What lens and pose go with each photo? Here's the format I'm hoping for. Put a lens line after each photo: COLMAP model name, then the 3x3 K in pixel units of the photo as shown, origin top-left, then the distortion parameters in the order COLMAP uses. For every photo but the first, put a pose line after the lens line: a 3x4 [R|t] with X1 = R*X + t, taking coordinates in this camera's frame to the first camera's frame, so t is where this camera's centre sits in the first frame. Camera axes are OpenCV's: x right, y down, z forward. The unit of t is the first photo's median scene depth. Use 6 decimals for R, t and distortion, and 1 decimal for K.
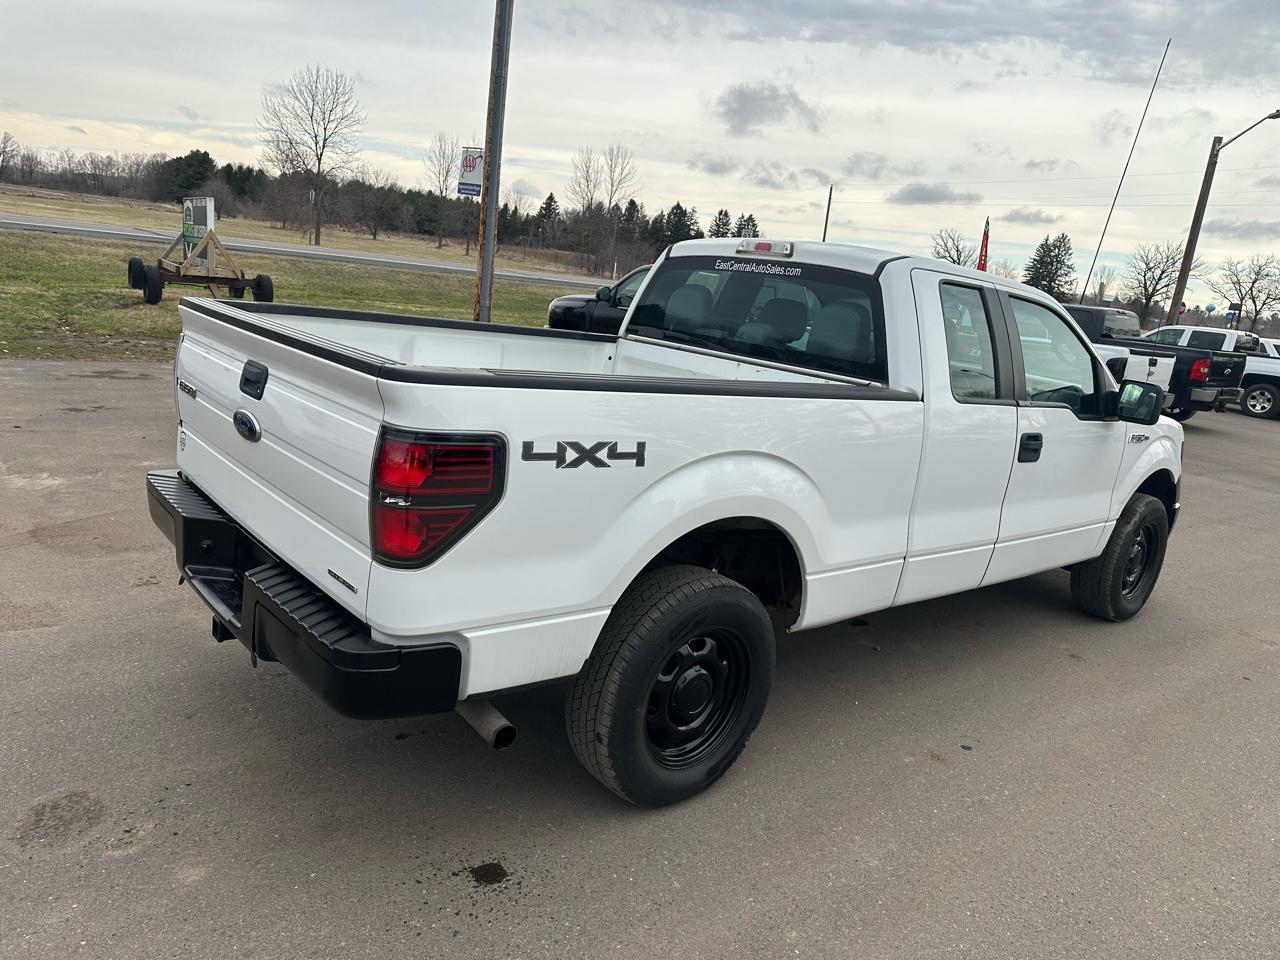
lens RADIAL K [[905.1, 0, 645.5], [0, 905.1, 472.8], [0, 0, 1]] dist [0.042982, -0.045244]
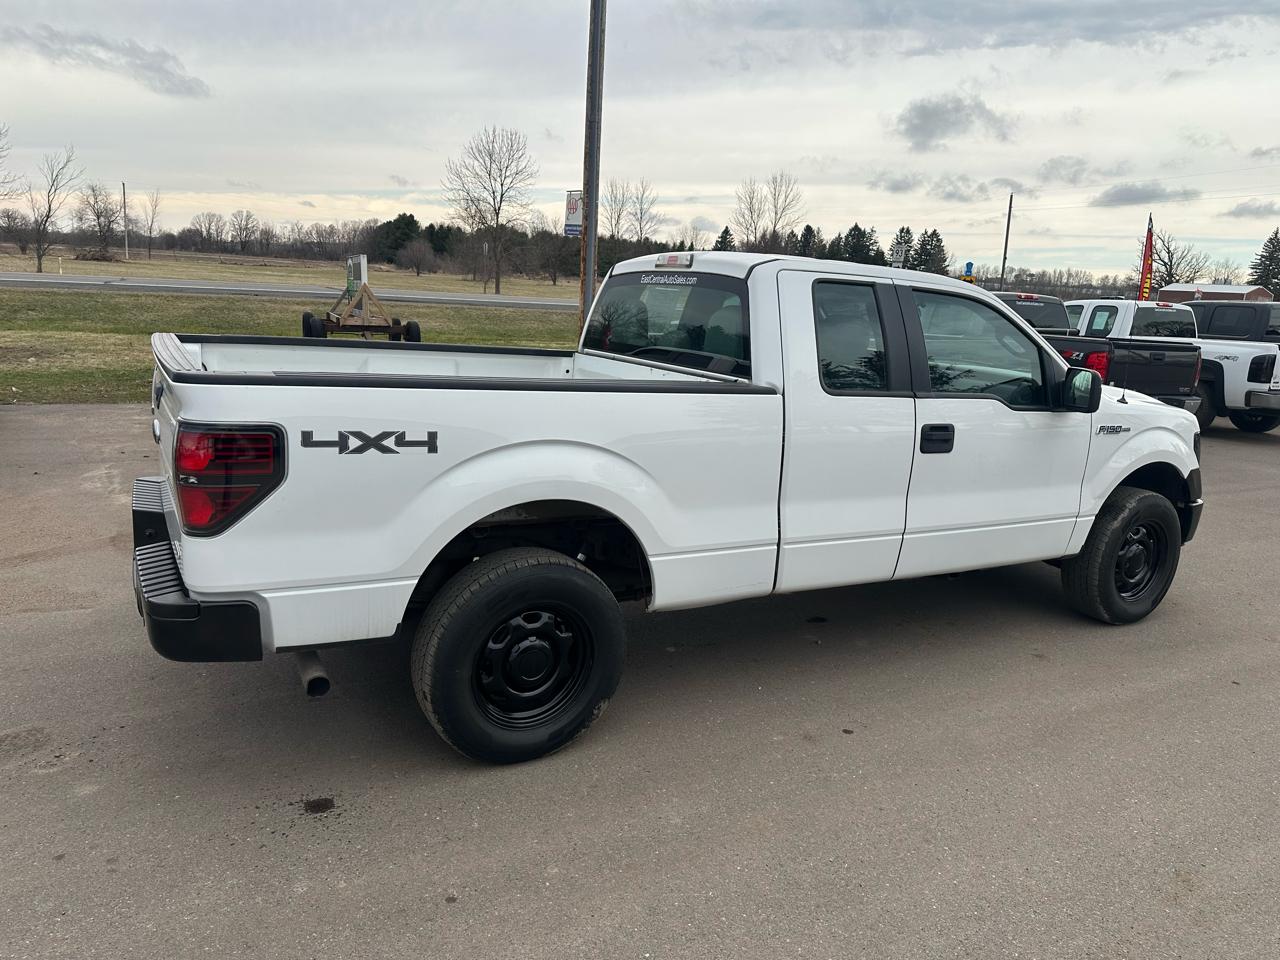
lens RADIAL K [[905.1, 0, 645.5], [0, 905.1, 472.8], [0, 0, 1]] dist [0.042982, -0.045244]
pose [[0.979044, -0.024074, -0.202219, 0.098396], [0.017372, 0.999242, -0.034851, 0.012542], [0.202905, 0.030608, 0.978720, -0.014633]]
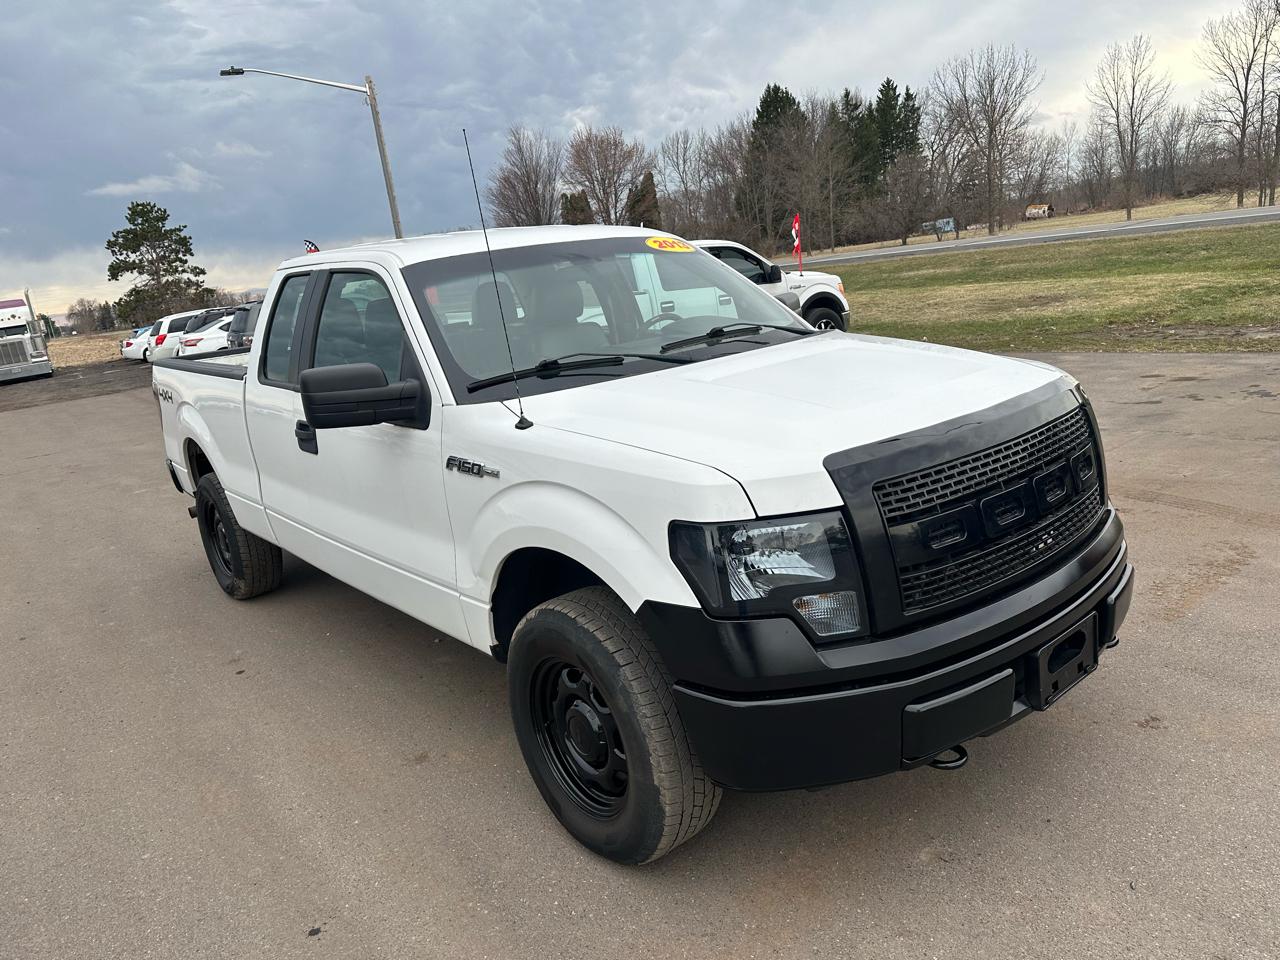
lens RADIAL K [[900.0, 0, 640.0], [0, 900.0, 480.0], [0, 0, 1]] dist [0.048205, -0.054263]
pose [[-0.031712, 0.122031, -0.992020, 0.427065], [-0.105887, 0.986523, 0.124740, -0.043560], [0.993872, 0.108998, -0.018363, 0.434487]]
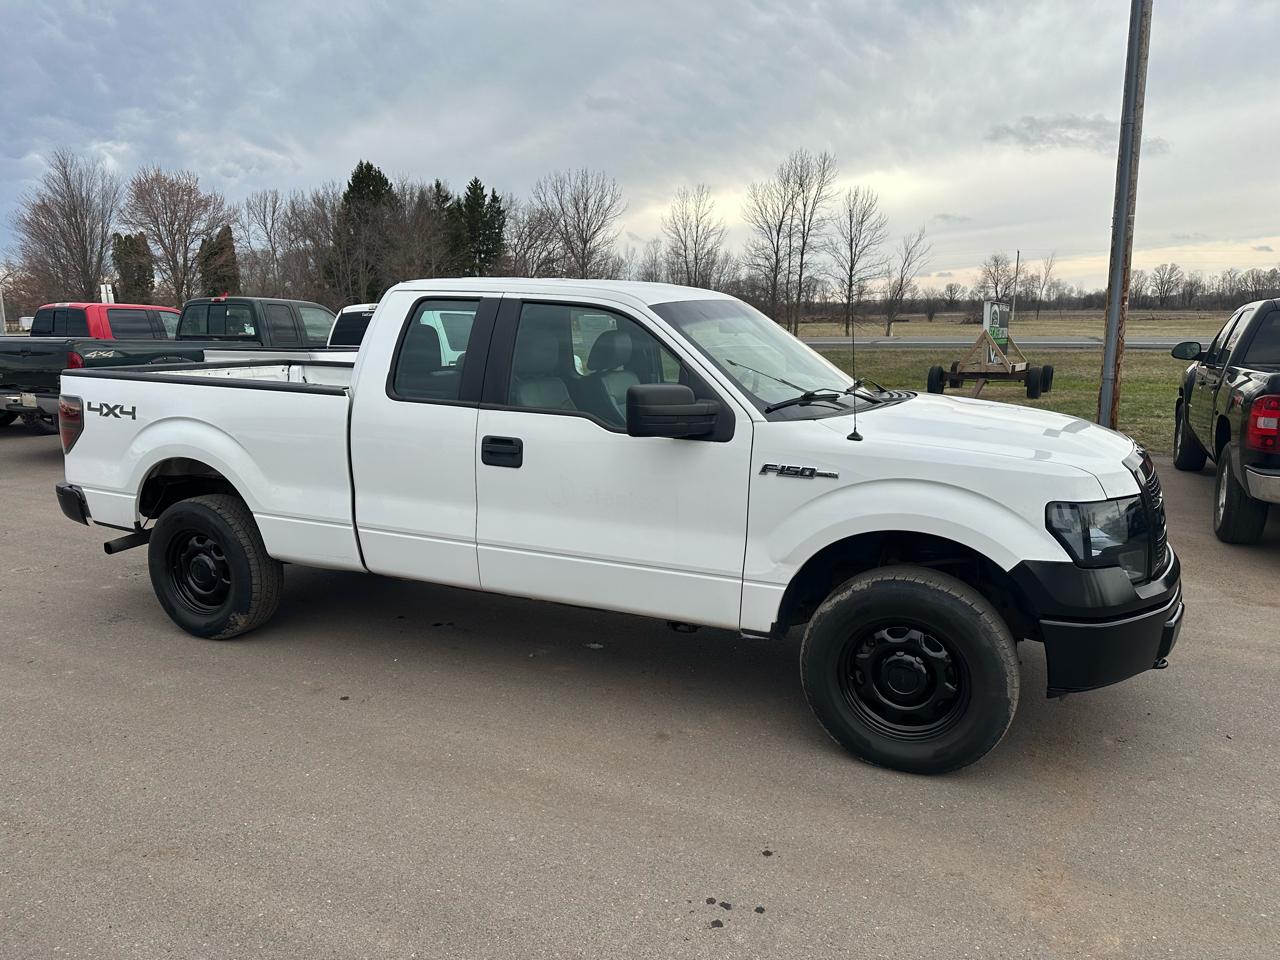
lens RADIAL K [[900.0, 0, 640.0], [0, 900.0, 480.0], [0, 0, 1]] dist [0.048205, -0.054263]
pose [[0.417970, 0.042077, -0.907486, 0.436608], [-0.148494, 0.988656, -0.022553, 0.000712], [0.896243, 0.144182, 0.419477, 0.233870]]
